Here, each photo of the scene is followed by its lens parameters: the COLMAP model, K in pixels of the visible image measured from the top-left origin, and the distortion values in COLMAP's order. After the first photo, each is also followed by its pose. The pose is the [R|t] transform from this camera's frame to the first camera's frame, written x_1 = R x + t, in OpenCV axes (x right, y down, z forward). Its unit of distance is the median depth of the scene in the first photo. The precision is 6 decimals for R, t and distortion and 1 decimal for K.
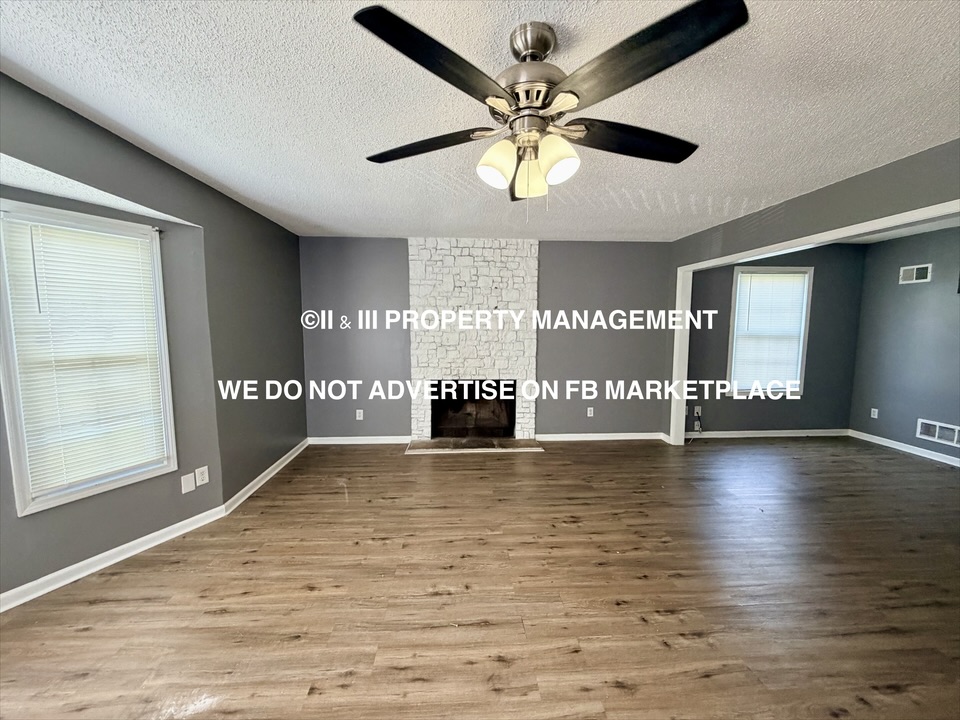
lens RADIAL K [[383.2, 0, 475.8], [0, 383.2, 359.7], [0, 0, 1]] dist [0.001265, 0.000135]
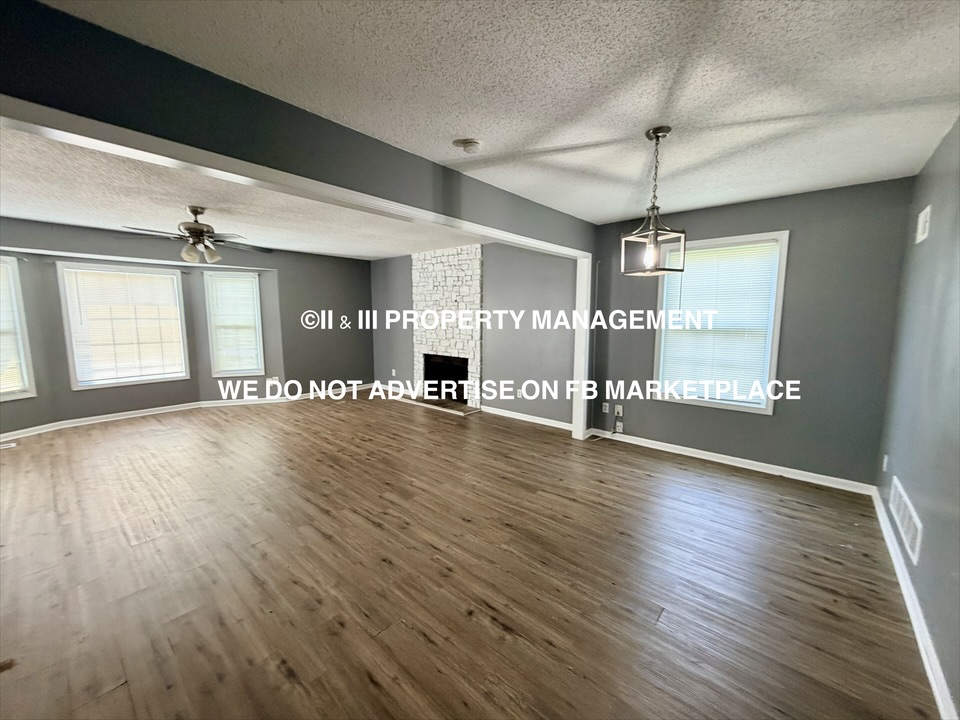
lens RADIAL K [[383.2, 0, 475.8], [0, 383.2, 359.7], [0, 0, 1]] dist [0.001265, 0.000135]
pose [[0.713231, 0.084364, -0.695834, 1.246811], [-0.068674, 0.996365, 0.050410, -0.009830], [0.697557, 0.011832, 0.716432, 0.152939]]
